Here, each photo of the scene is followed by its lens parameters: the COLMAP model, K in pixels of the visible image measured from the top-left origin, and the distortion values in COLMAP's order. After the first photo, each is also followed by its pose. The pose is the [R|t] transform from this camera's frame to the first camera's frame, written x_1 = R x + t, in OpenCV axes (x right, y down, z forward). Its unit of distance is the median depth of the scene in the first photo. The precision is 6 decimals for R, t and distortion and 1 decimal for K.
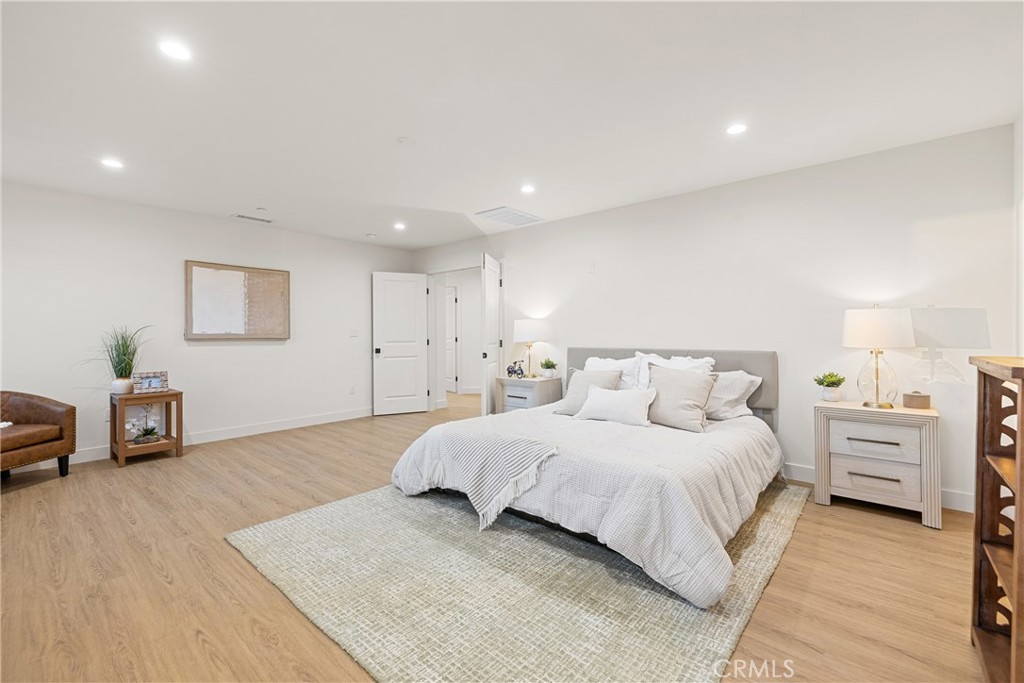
lens RADIAL K [[429.5, 0, 517.7], [0, 429.5, 334.7], [0, 0, 1]] dist [-0.003028, 0.000125]
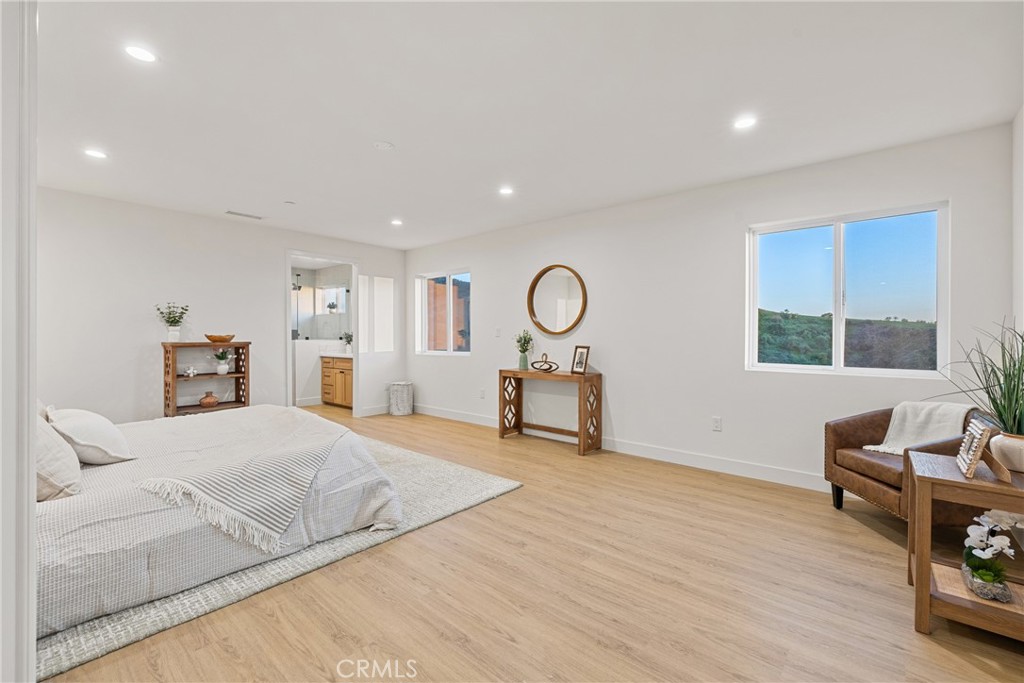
lens RADIAL K [[429.5, 0, 517.7], [0, 429.5, 334.7], [0, 0, 1]] dist [-0.003028, 0.000125]
pose [[-0.999982, 0.001169, -0.005801, -0.551021], [0.001154, 0.999996, 0.002665, -0.002025], [0.005804, 0.002658, -0.999980, 1.956624]]
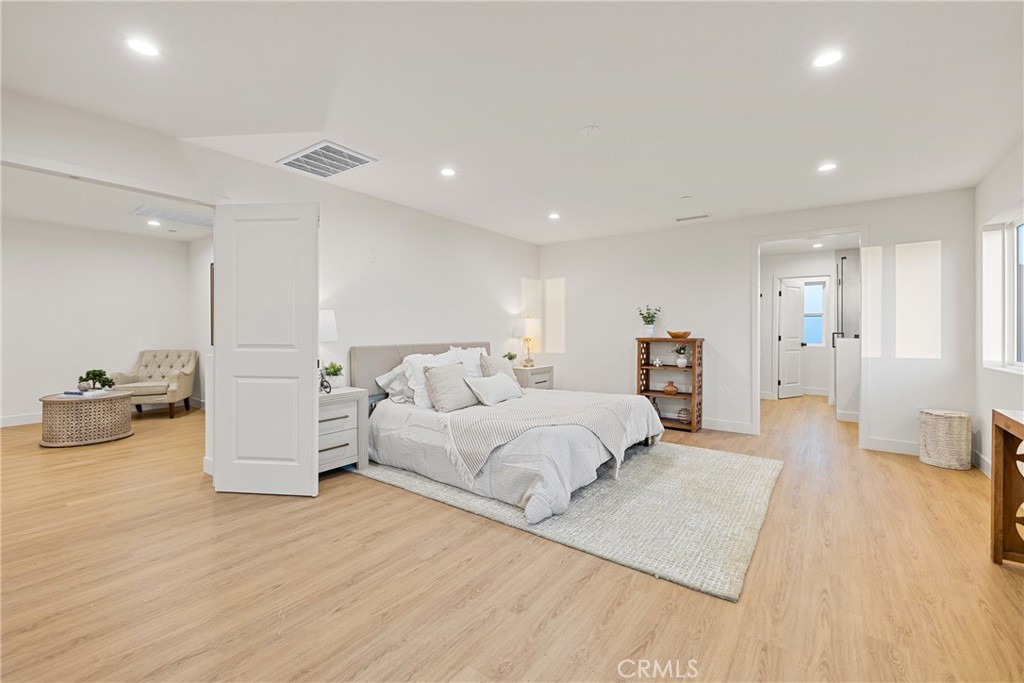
lens RADIAL K [[436.4, 0, 510.7], [0, 436.4, 332.0], [0, 0, 1]] dist [0.006723, -0.000326]
pose [[-0.078341, -0.002371, 0.996924, -1.181146], [-0.000035, 0.999997, 0.002376, -0.001192], [-0.996927, 0.000152, -0.078341, 1.211322]]
